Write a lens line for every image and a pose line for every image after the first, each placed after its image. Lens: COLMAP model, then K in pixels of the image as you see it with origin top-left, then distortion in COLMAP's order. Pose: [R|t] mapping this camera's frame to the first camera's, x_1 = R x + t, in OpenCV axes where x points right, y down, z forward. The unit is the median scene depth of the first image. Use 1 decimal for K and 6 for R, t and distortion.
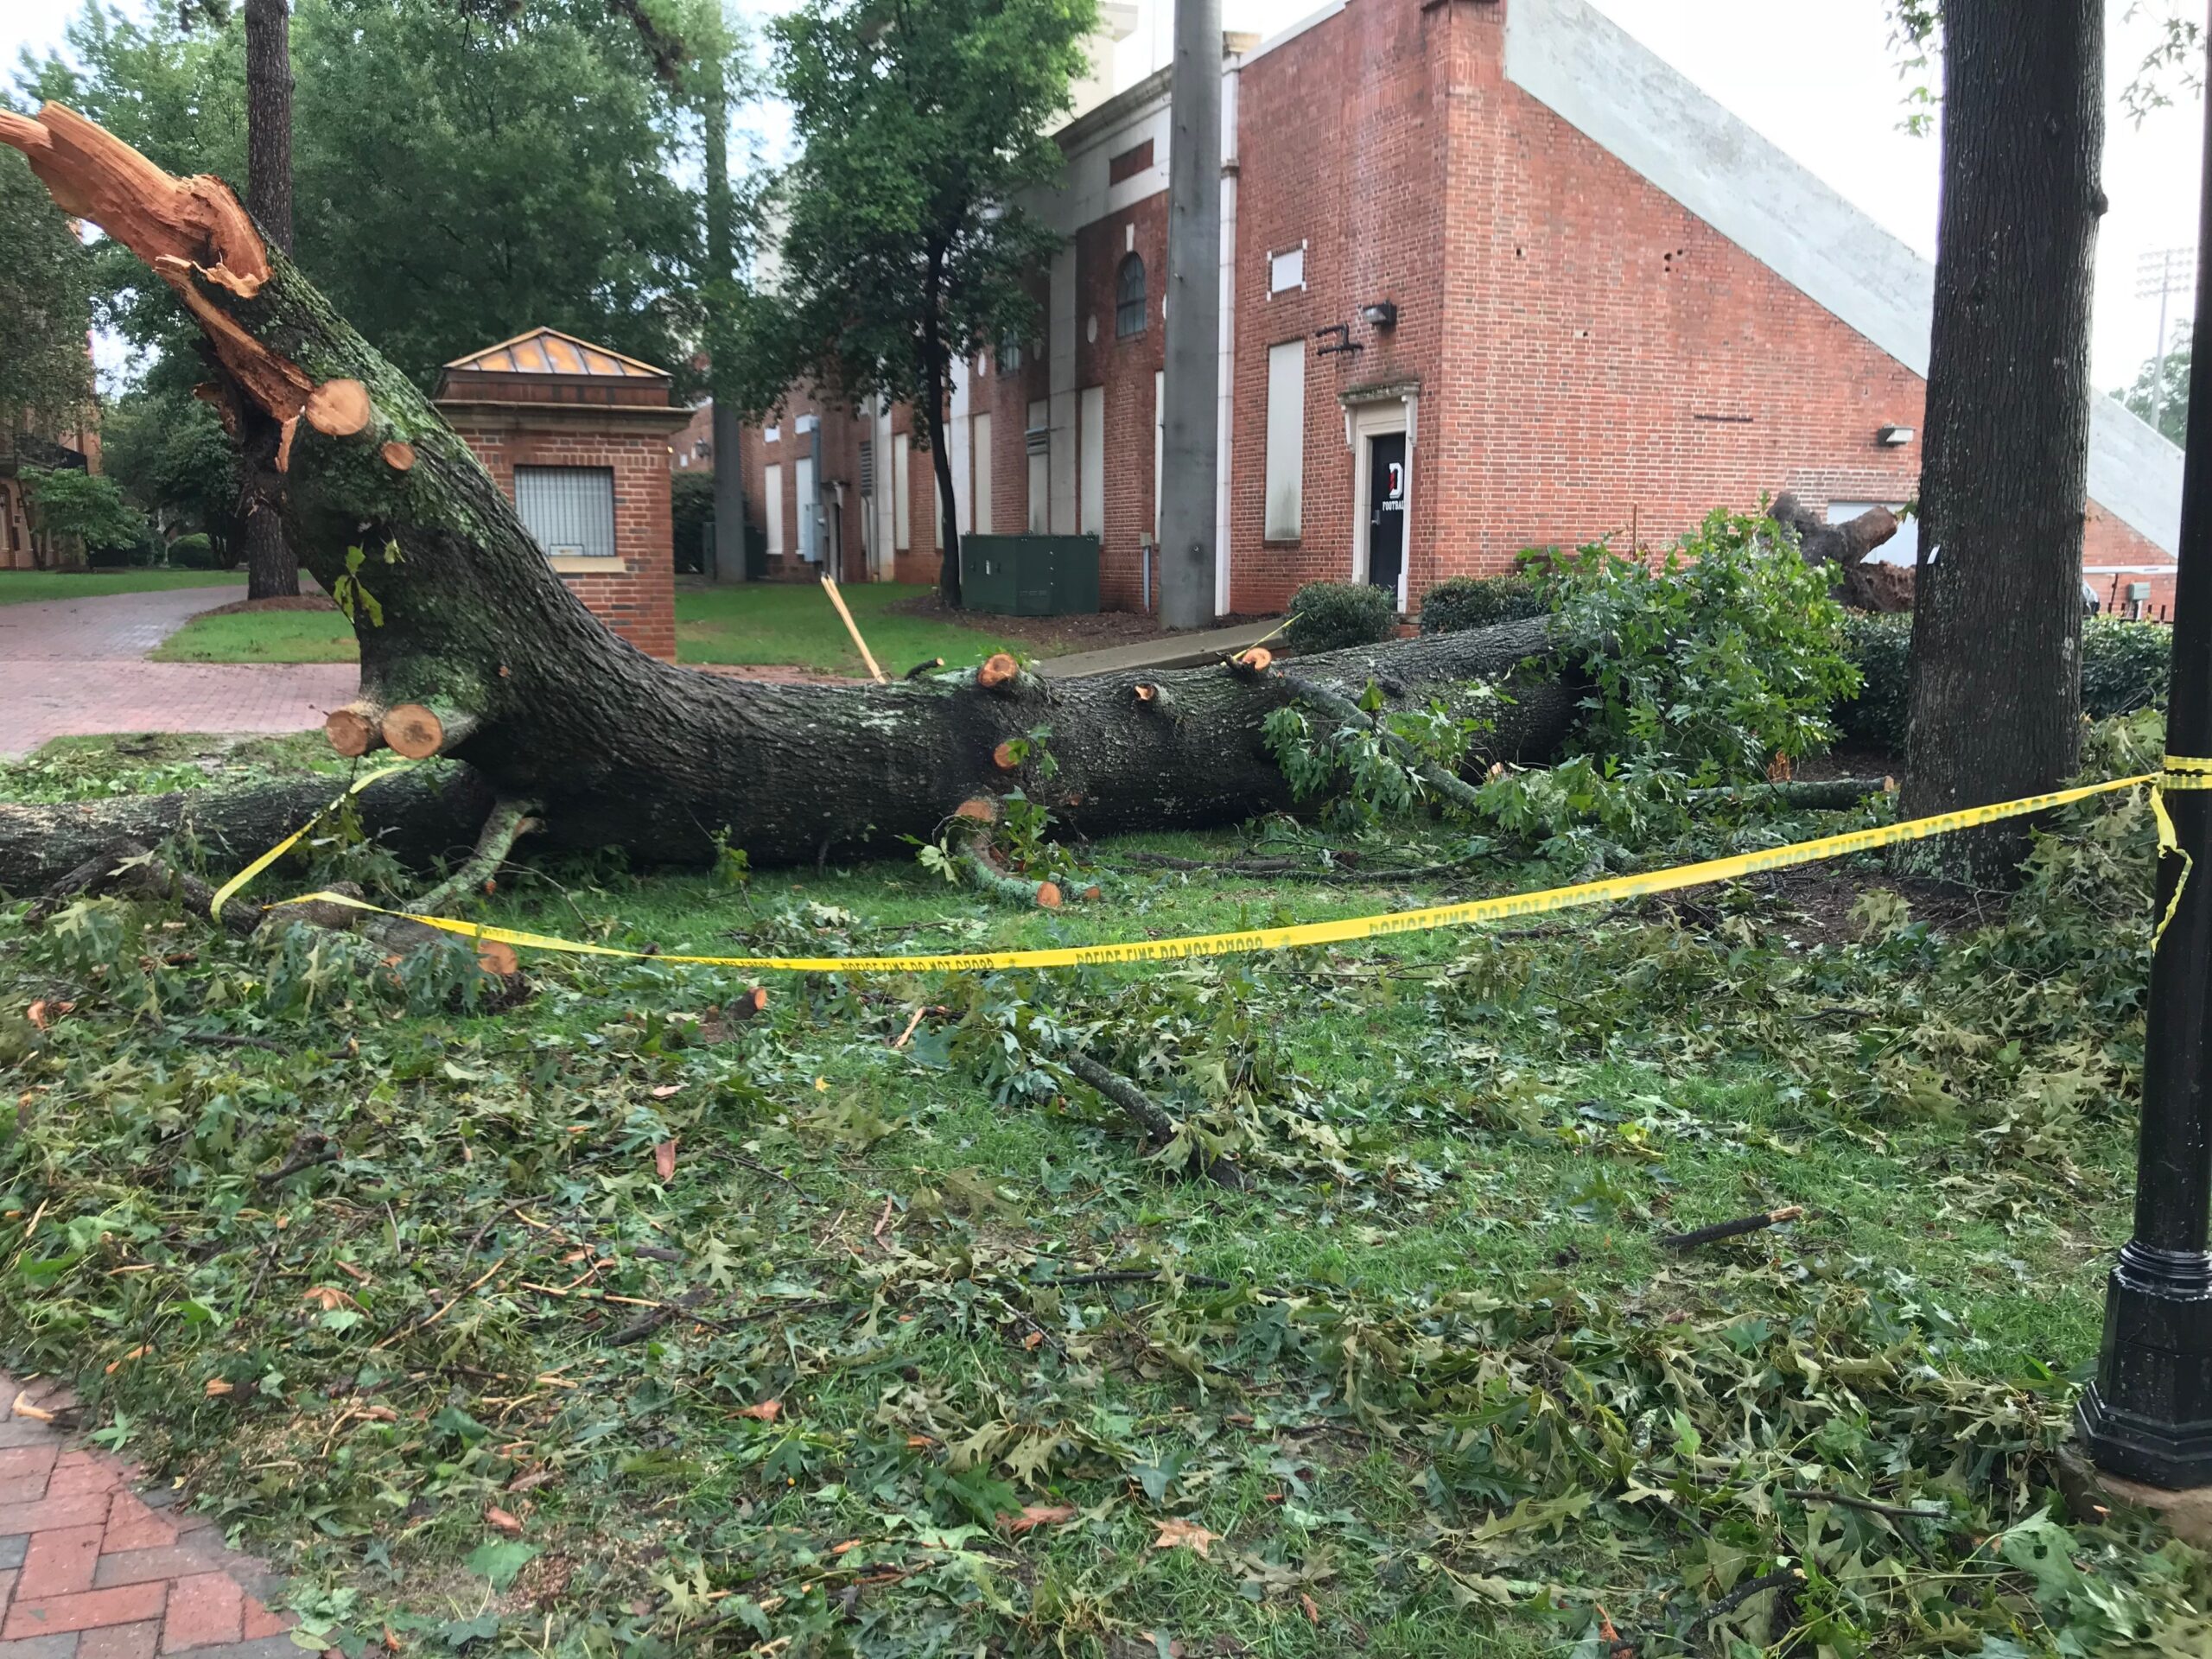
lens RADIAL K [[1837.7, 0, 1103.1], [0, 1837.7, 827.3], [0, 0, 1]] dist [0.007091, -0.000825]
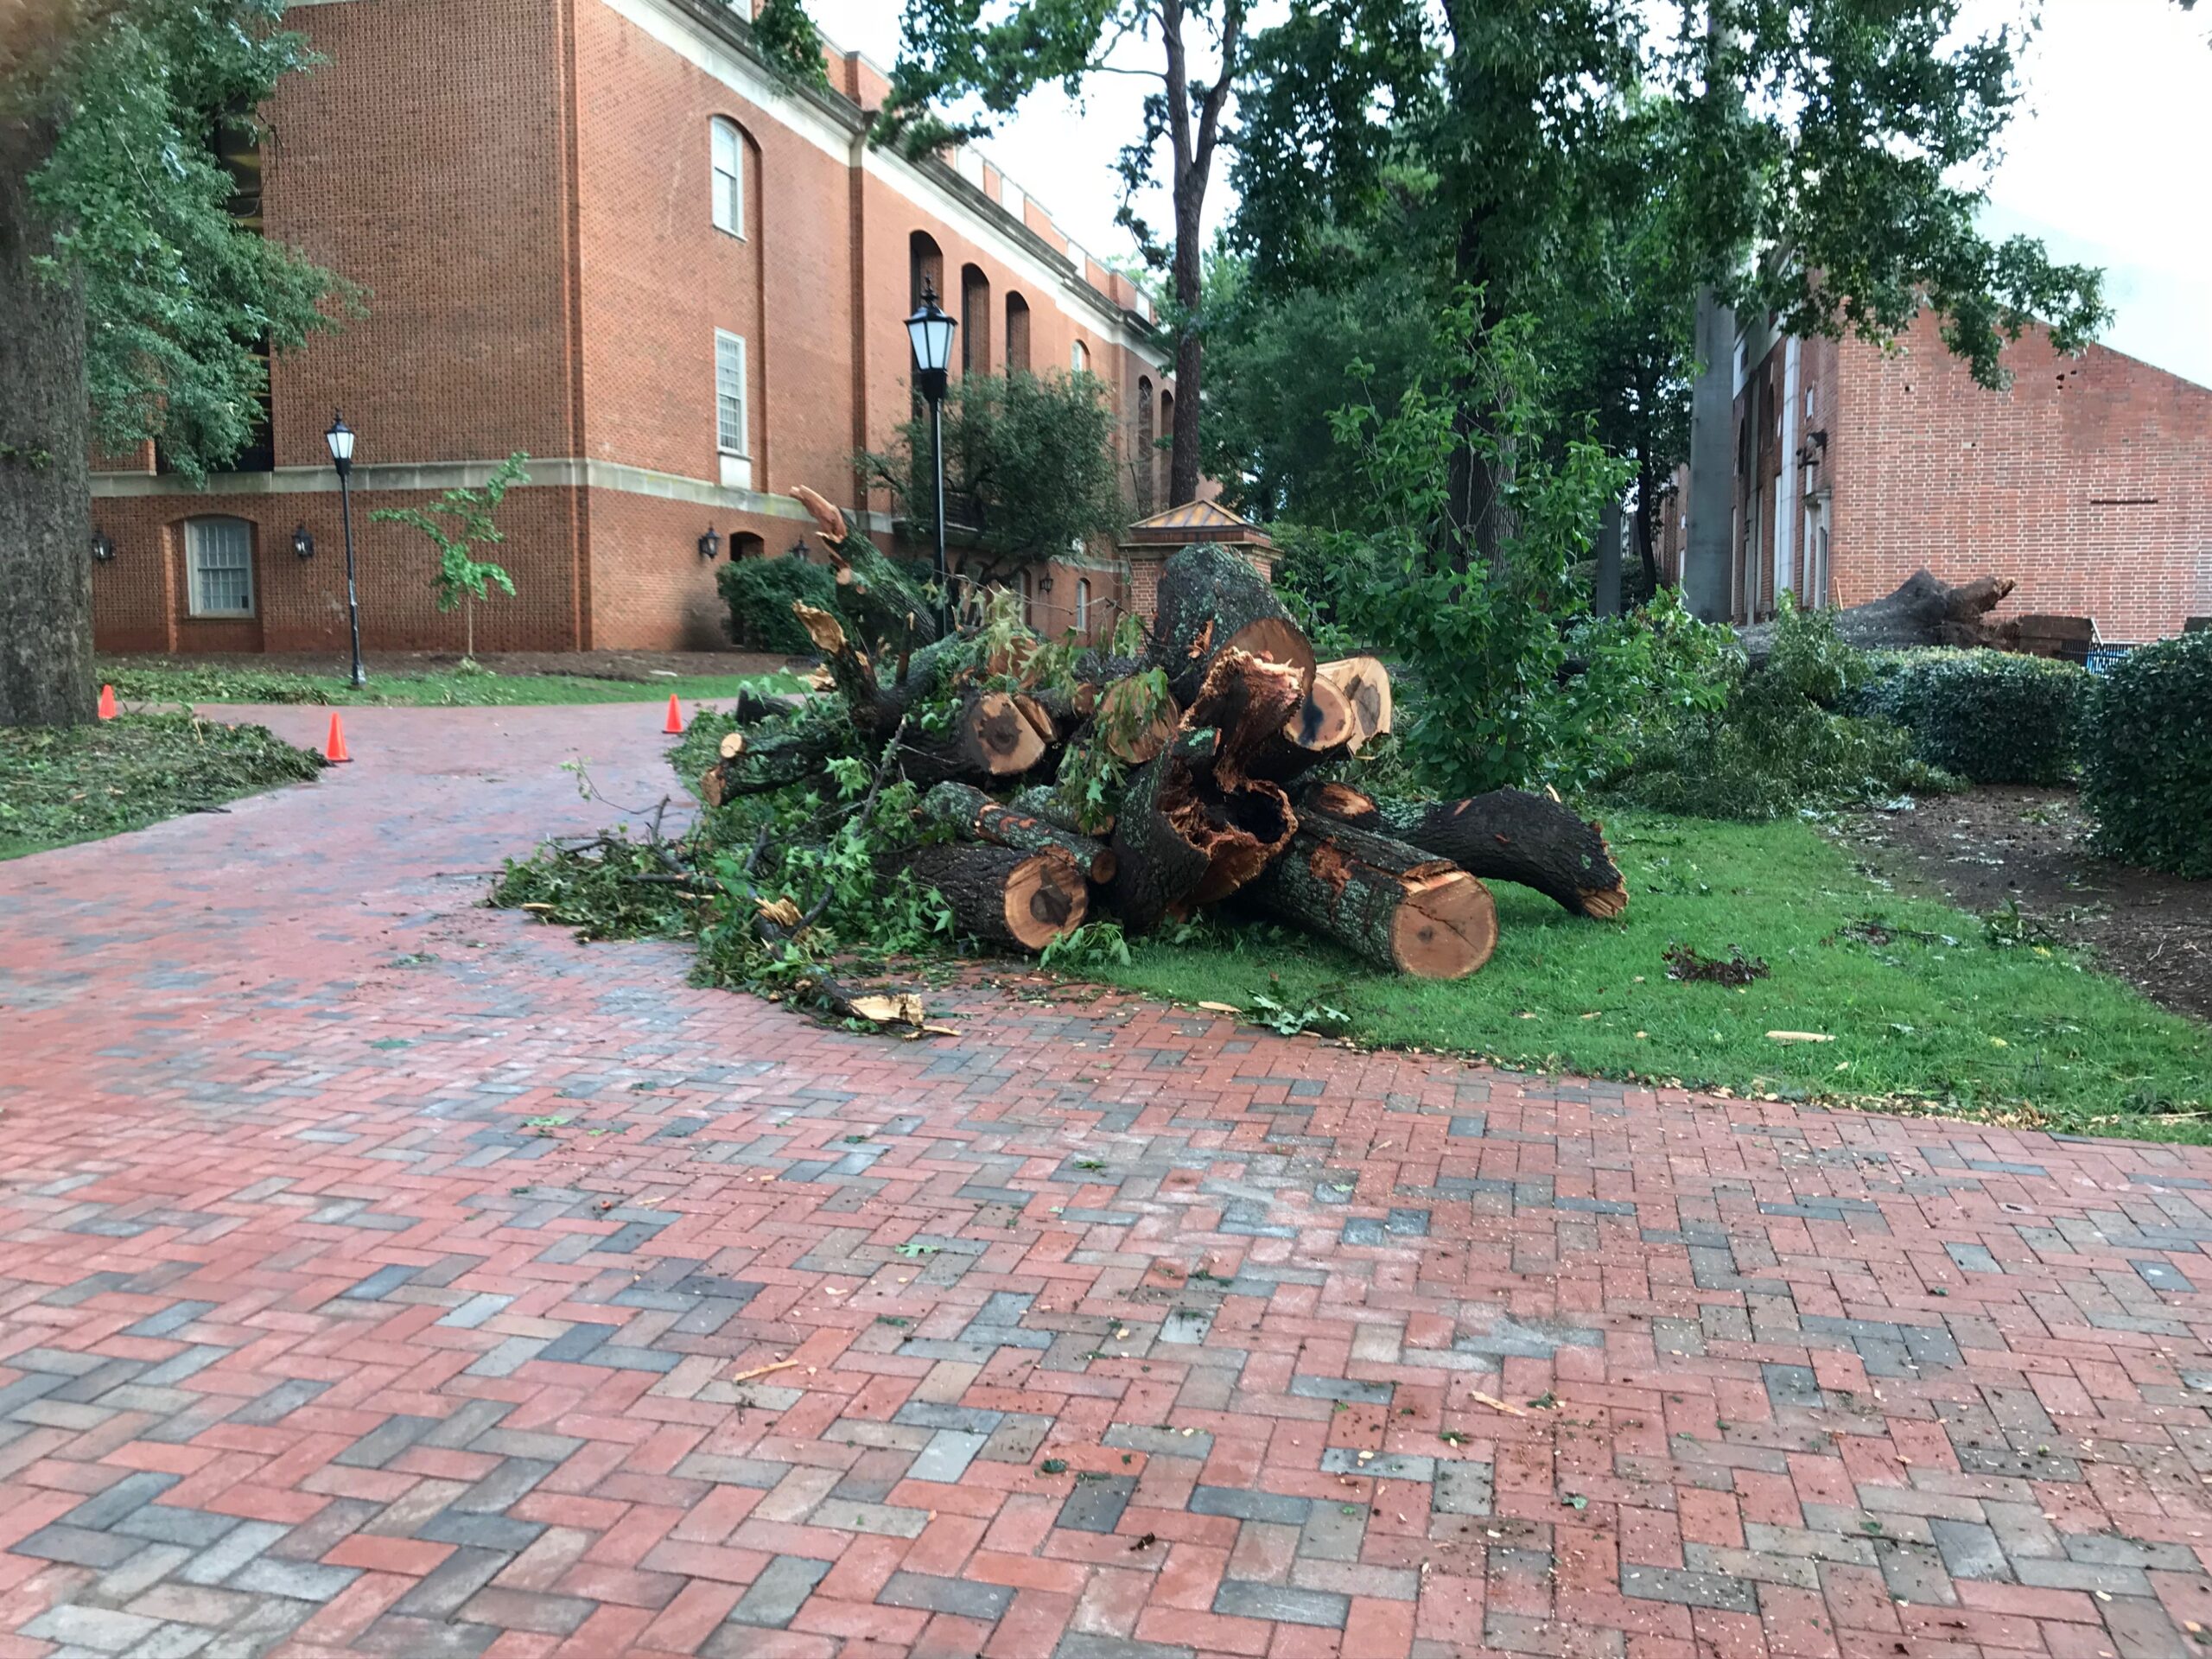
lens RADIAL K [[1860.0, 0, 1103.8], [0, 1860.0, 829.6], [0, 0, 1]] dist [-0.005933, -0.004827]
pose [[0.820193, 0.046597, -0.570186, 0.522090], [-0.071425, 0.997220, -0.021246, 0.072213], [0.567610, 0.058151, 0.821241, -0.400719]]
